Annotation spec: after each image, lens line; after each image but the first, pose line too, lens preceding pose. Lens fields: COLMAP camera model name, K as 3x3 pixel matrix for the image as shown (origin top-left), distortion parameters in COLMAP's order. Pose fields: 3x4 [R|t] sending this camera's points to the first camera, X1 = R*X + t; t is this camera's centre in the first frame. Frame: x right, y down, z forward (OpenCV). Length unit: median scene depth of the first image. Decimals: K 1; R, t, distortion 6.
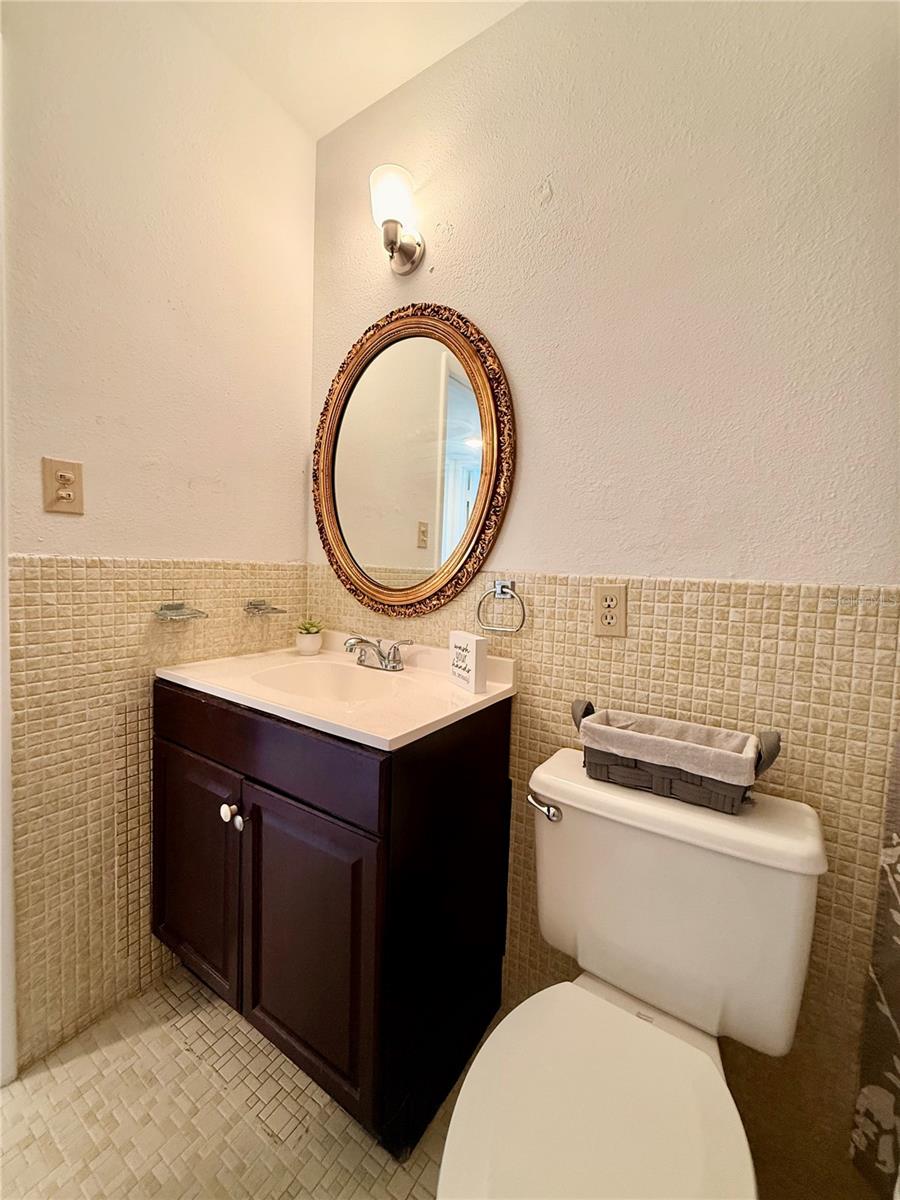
lens RADIAL K [[478.3, 0, 449.9], [0, 478.3, 595.1], [0, 0, 1]] dist [0.001080, -0.000208]
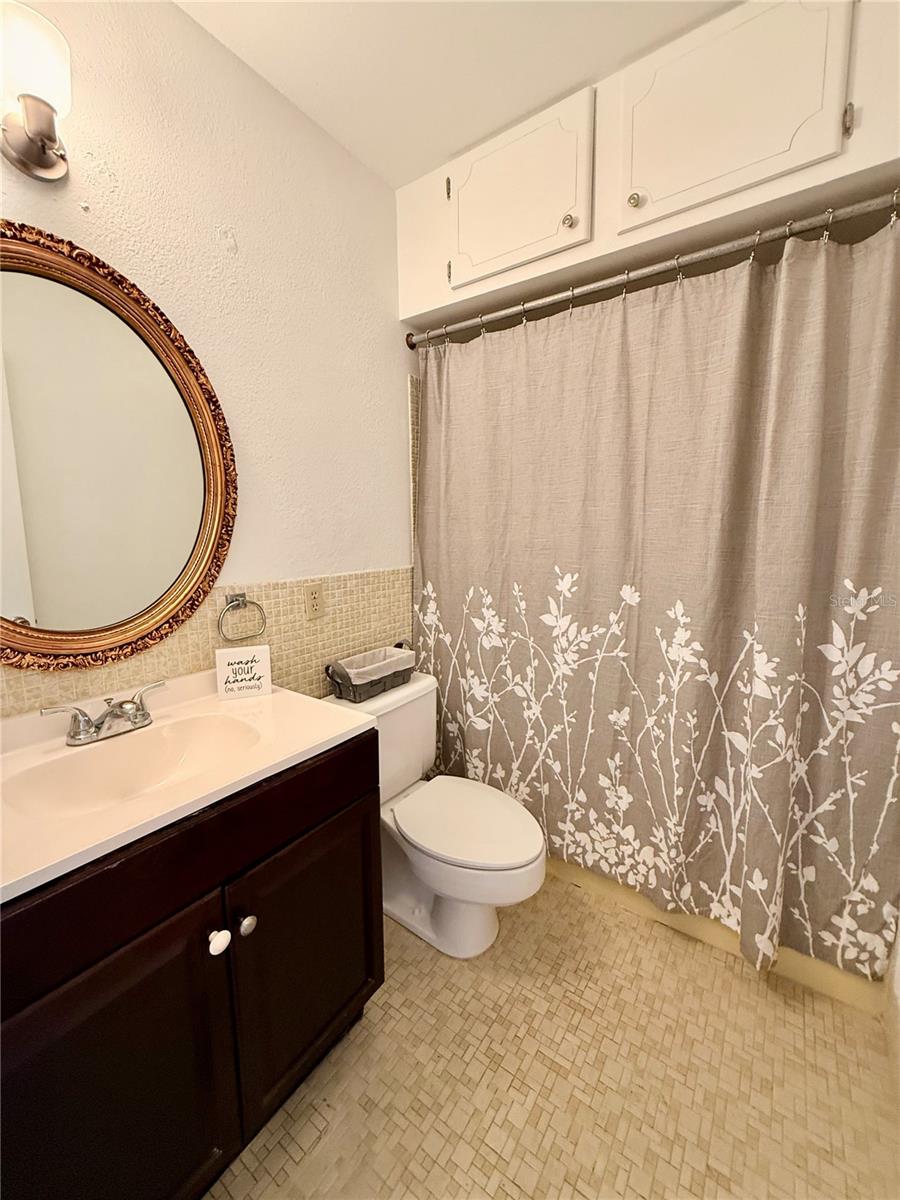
lens RADIAL K [[478.3, 0, 449.9], [0, 478.3, 595.1], [0, 0, 1]] dist [0.001080, -0.000208]
pose [[0.031519, -0.173761, 0.984283, -0.923707], [0.070085, 0.982733, 0.171243, -0.174798], [-0.997043, 0.063587, 0.043152, 0.452815]]
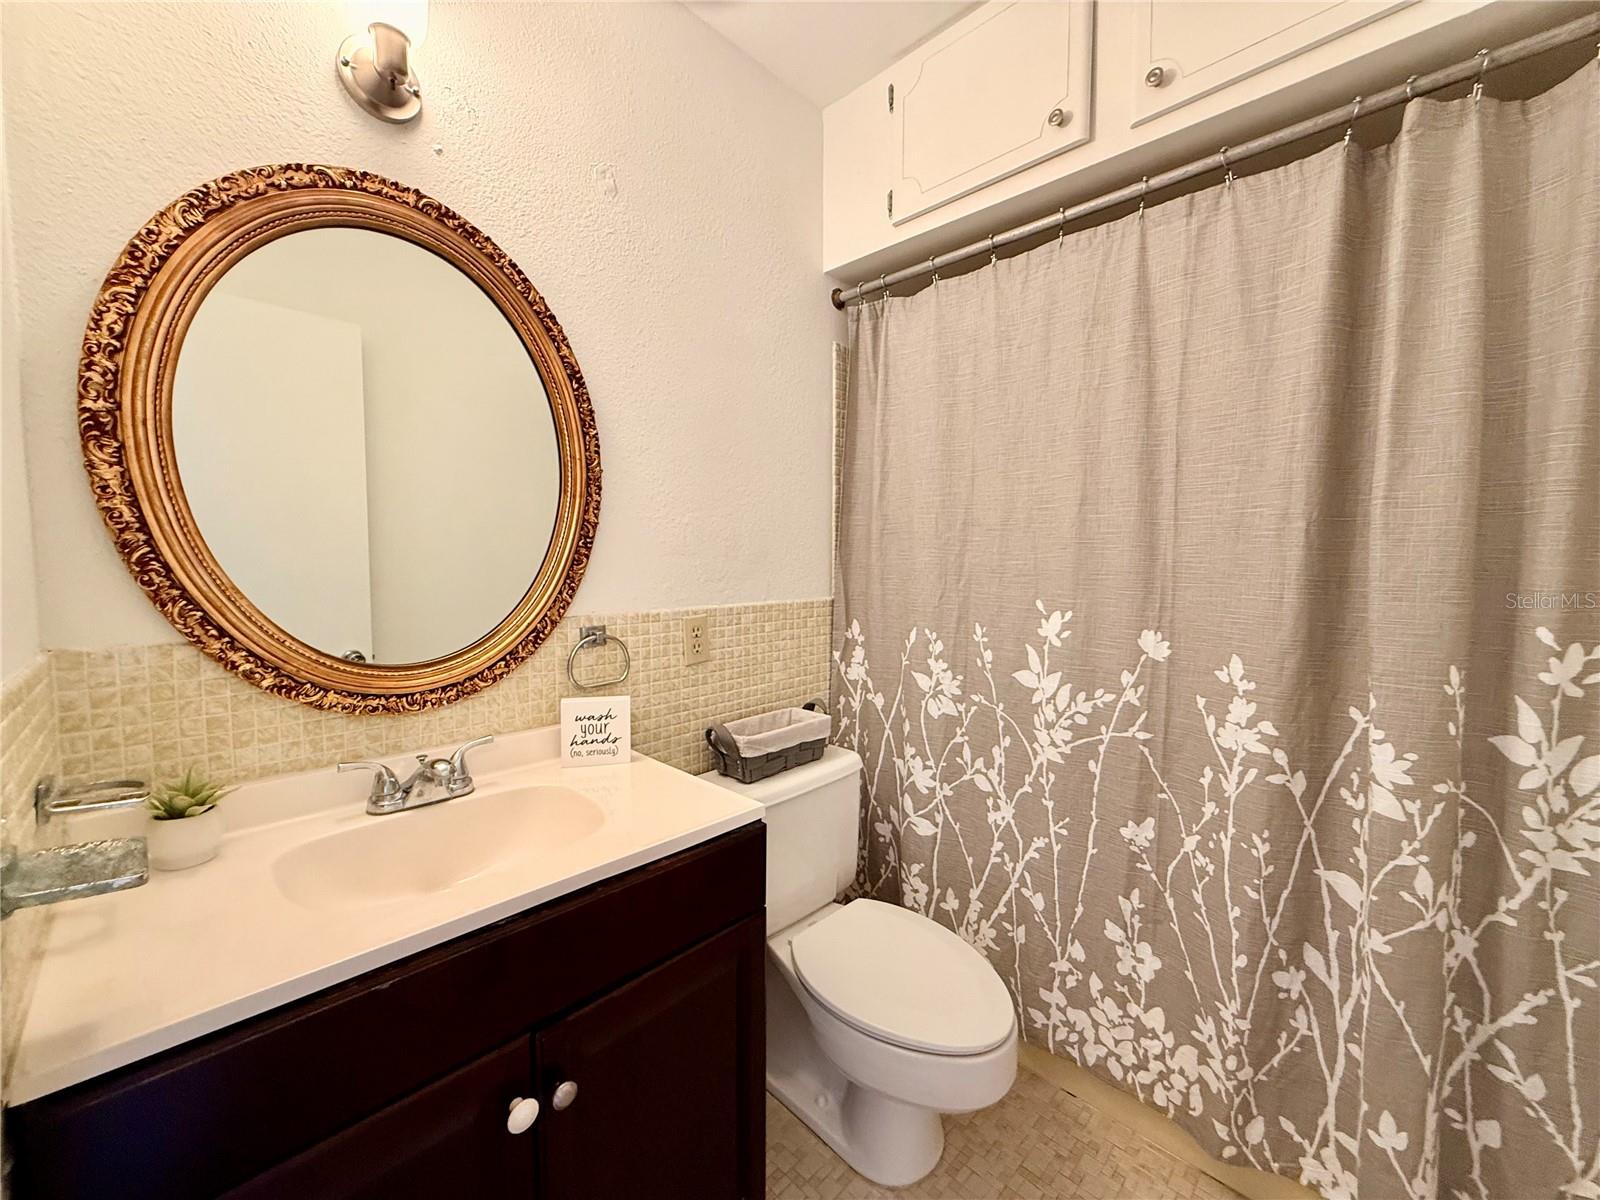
lens RADIAL K [[637.7, 0, 793.9], [0, 637.7, 599.0], [0, 0, 1]] dist [0.001080, -0.000208]
pose [[0.191776, -0.100606, 0.976269, -0.870528], [0.065042, 0.993848, 0.089641, -0.148646], [-0.979281, 0.046307, 0.197140, 0.428106]]
